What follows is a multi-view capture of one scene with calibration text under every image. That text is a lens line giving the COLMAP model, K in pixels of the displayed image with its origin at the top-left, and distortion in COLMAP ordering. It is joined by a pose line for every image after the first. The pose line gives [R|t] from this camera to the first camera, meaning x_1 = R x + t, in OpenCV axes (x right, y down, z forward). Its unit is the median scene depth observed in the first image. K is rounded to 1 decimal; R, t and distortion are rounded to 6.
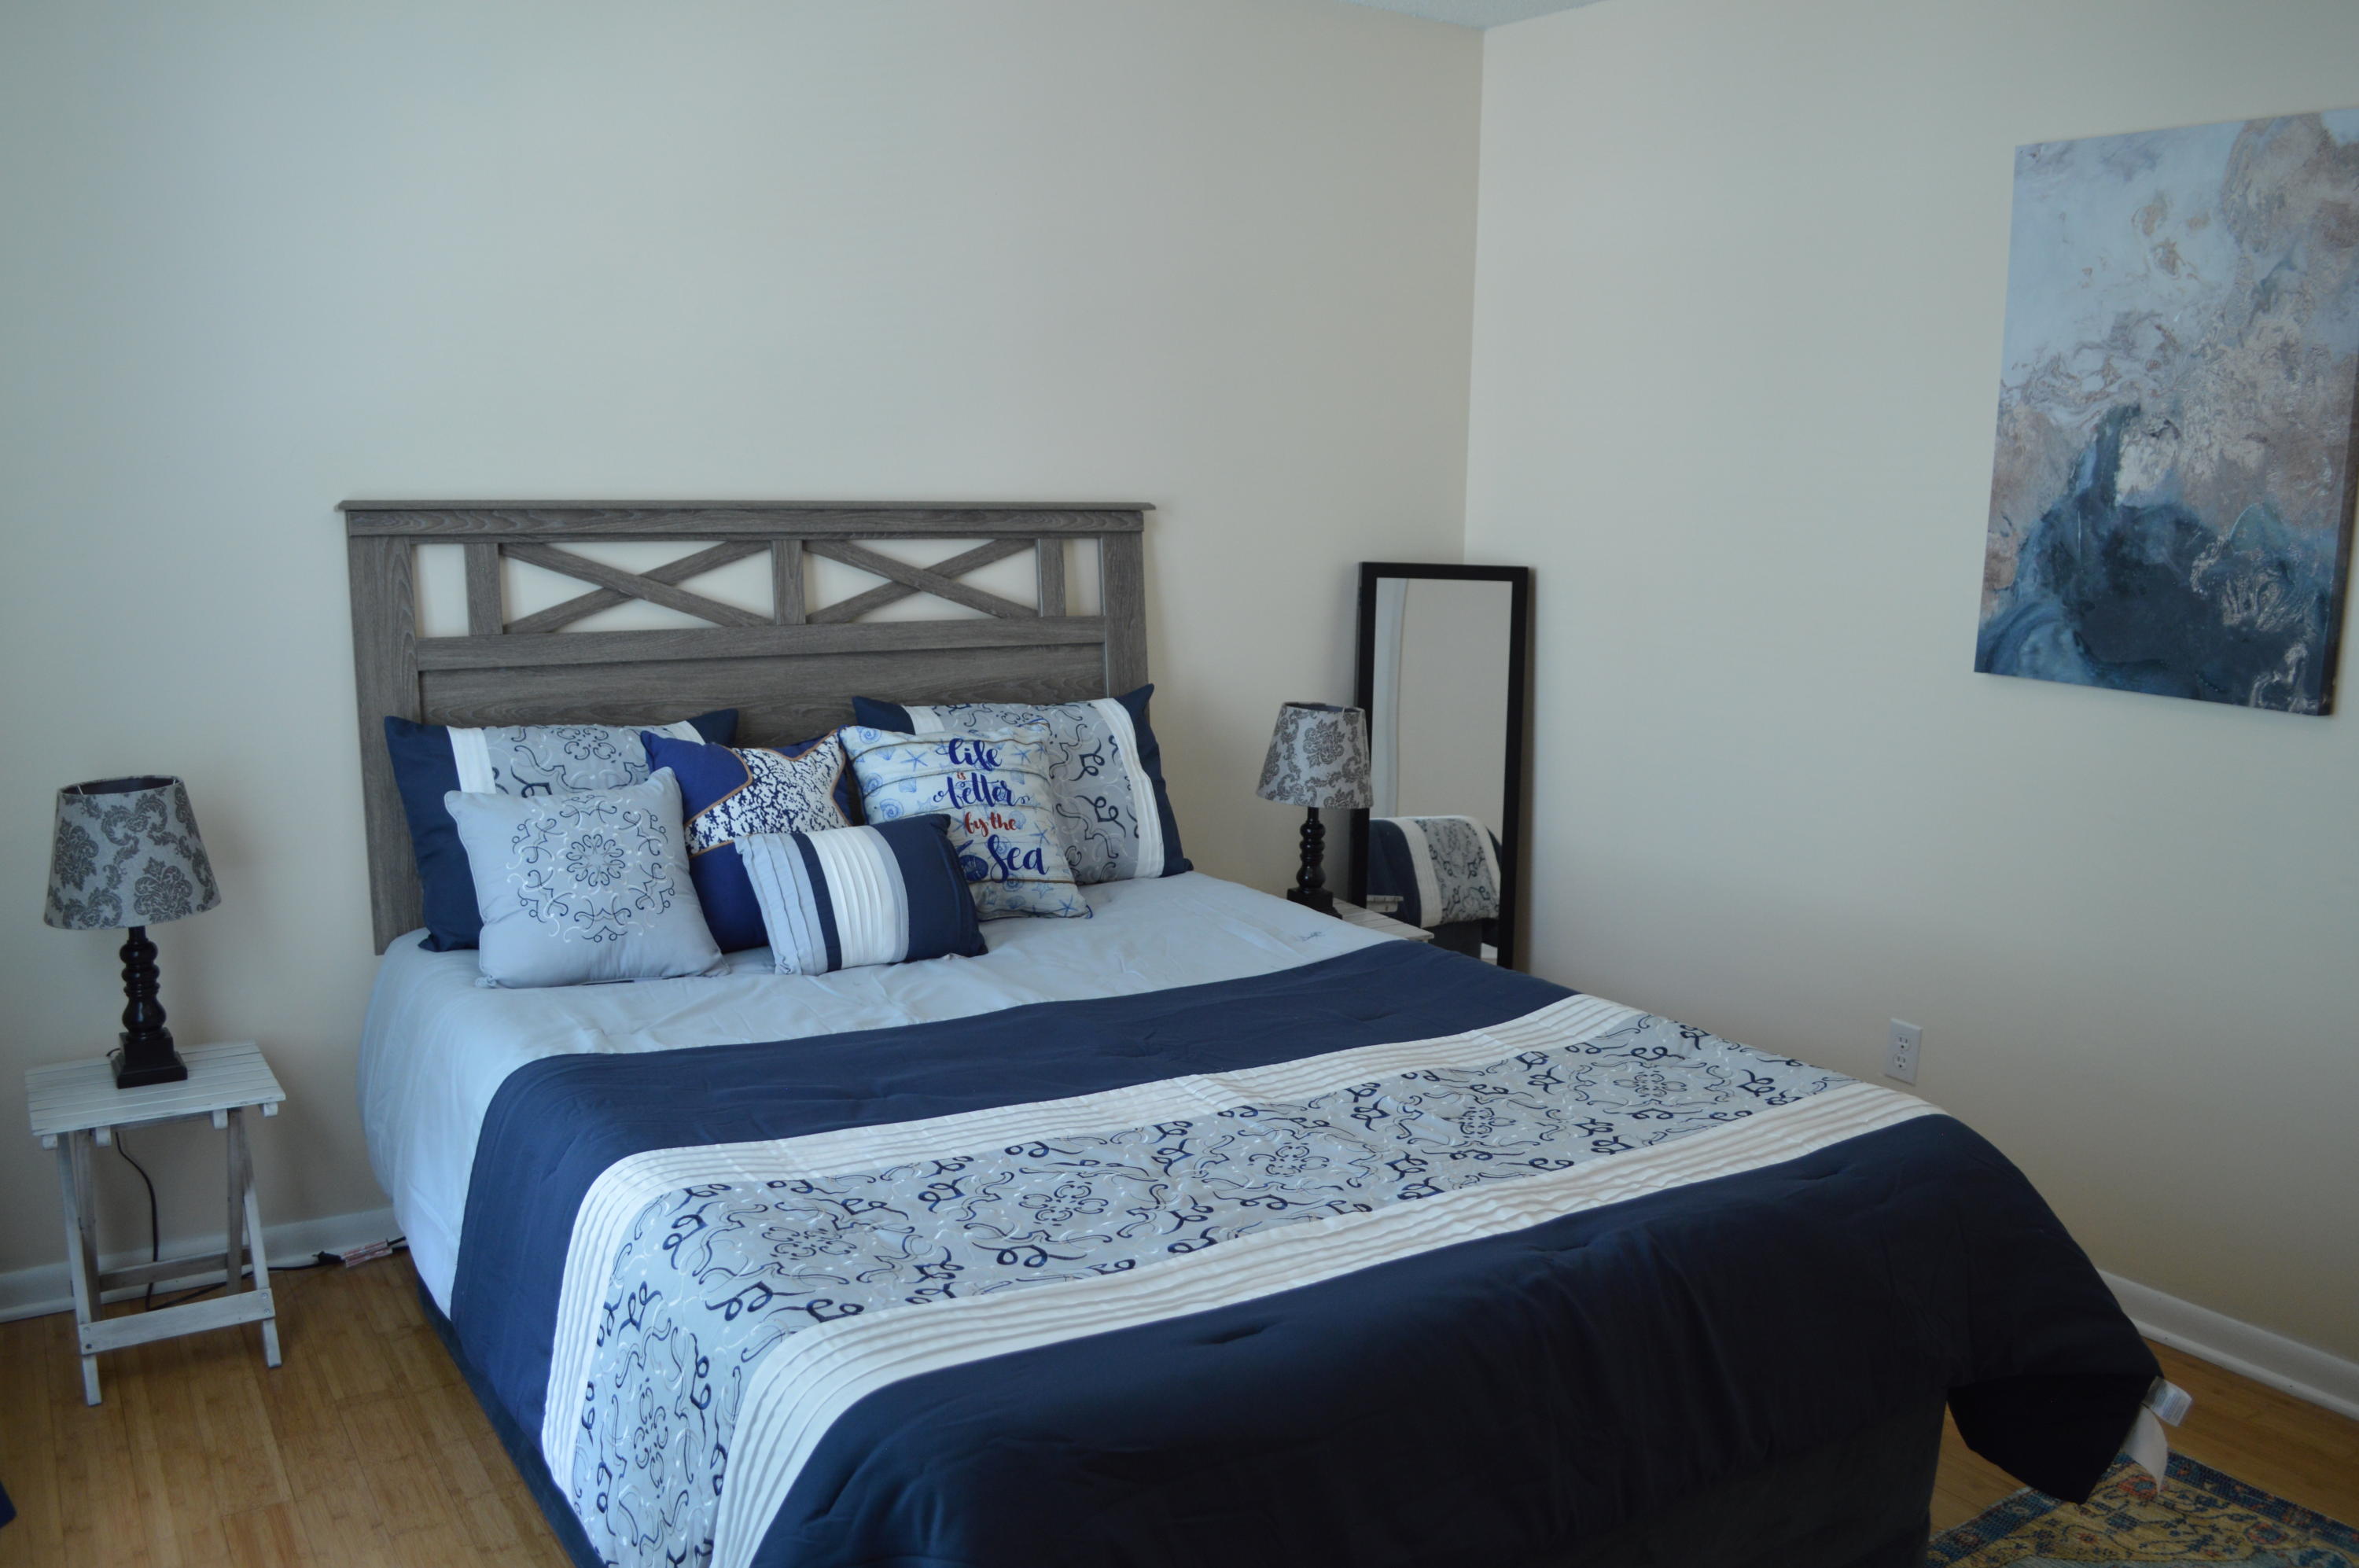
lens RADIAL K [[1830.5, 0, 1179.5], [0, 1830.5, 784.0], [0, 0, 1]] dist [-0.080308, 0.002957]
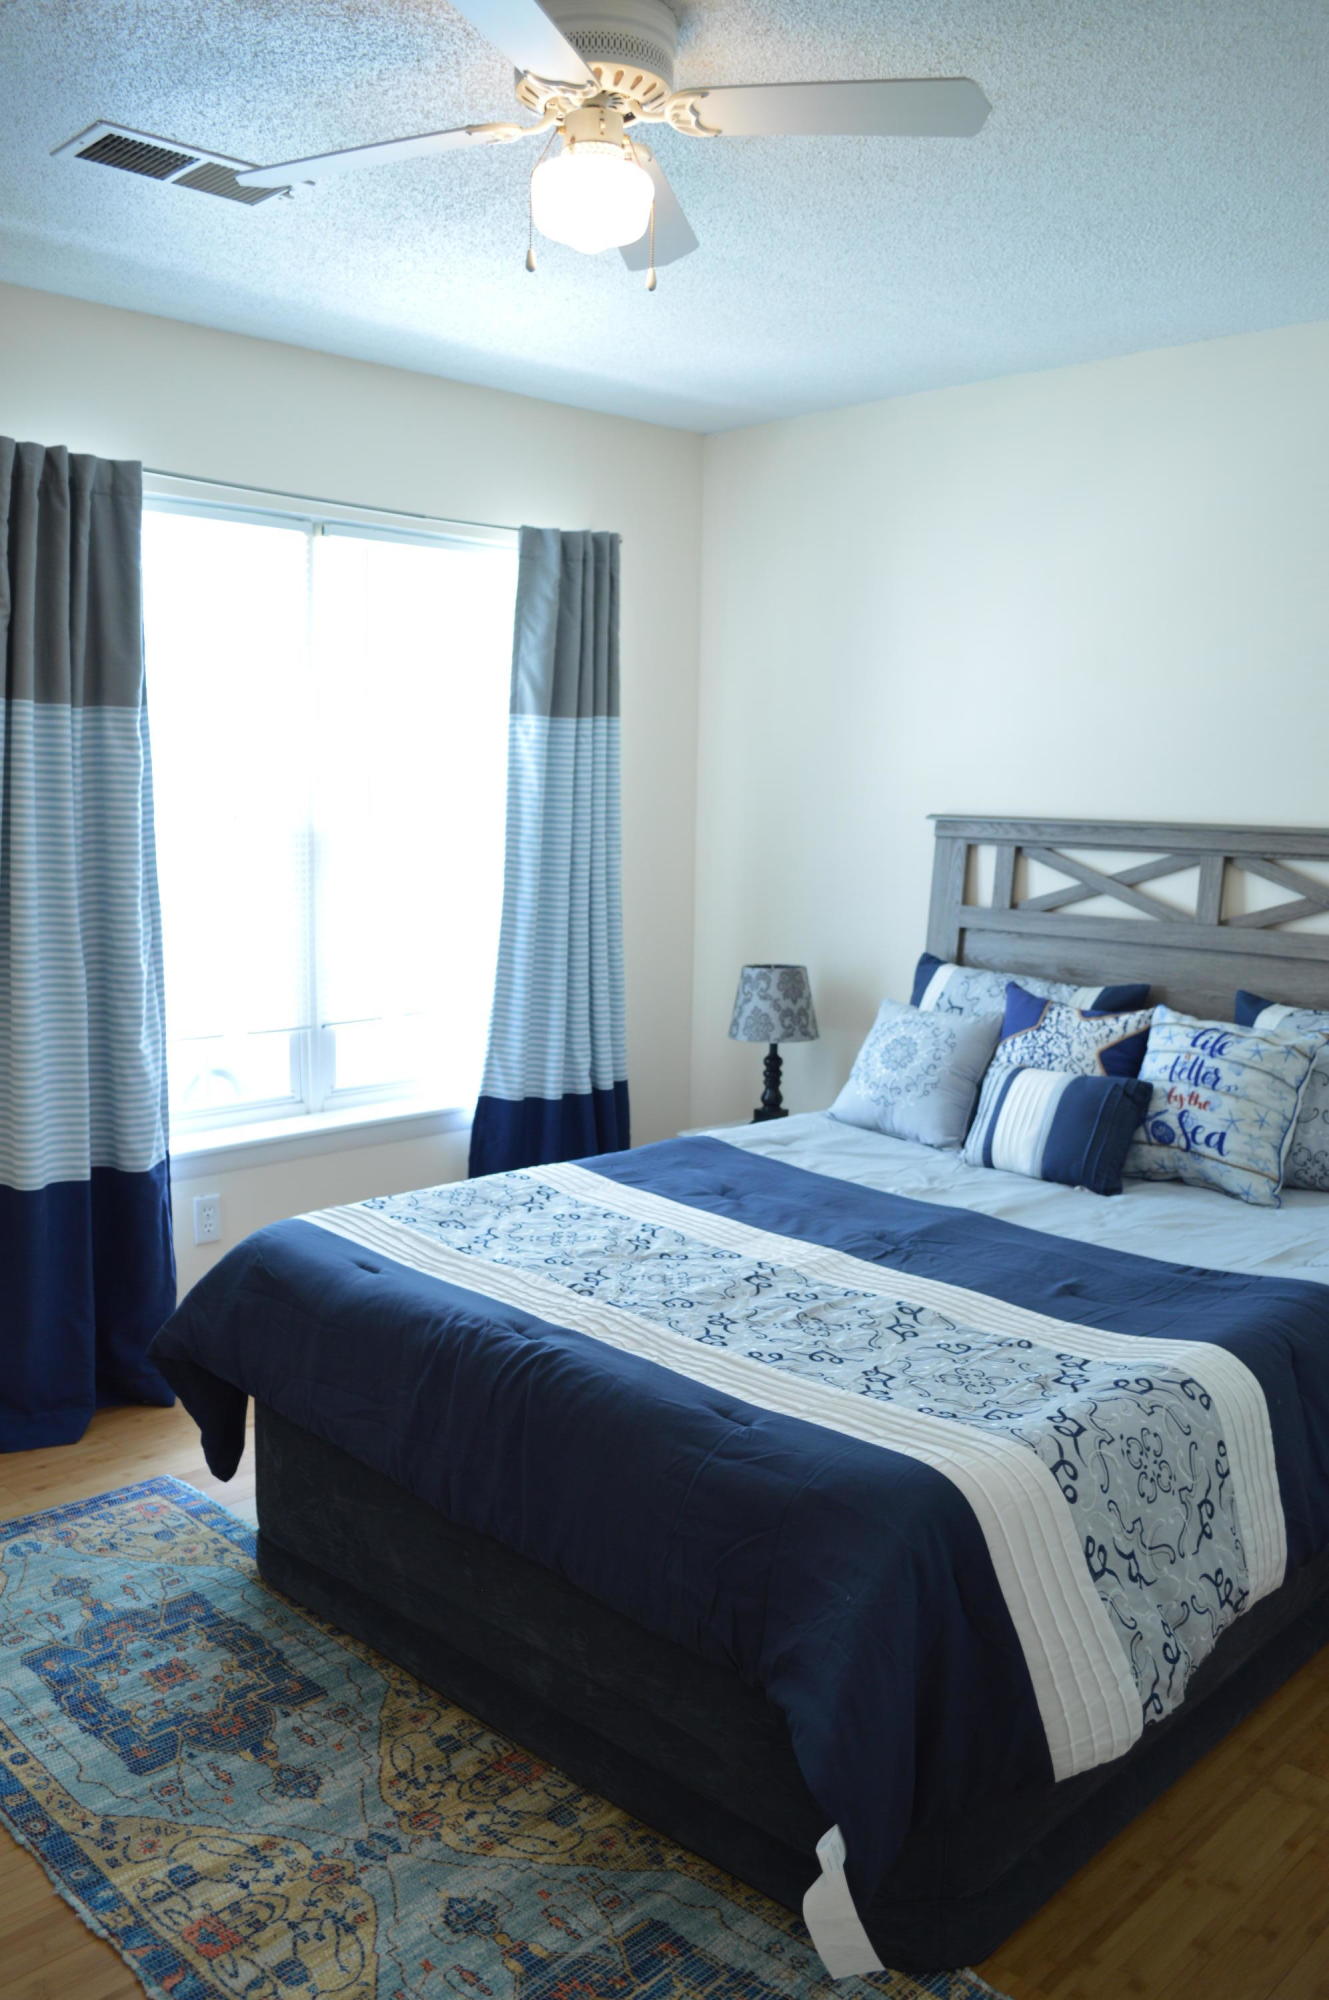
lens RADIAL K [[1551.9, 0, 664.5], [0, 1551.9, 1000.0], [0, 0, 1]] dist [-0.080308, 0.002957]
pose [[0.239881, 0.121154, -0.963213, 0.751042], [-0.174915, 0.981338, 0.079873, -0.060678], [0.954915, 0.149320, 0.256596, 0.423875]]
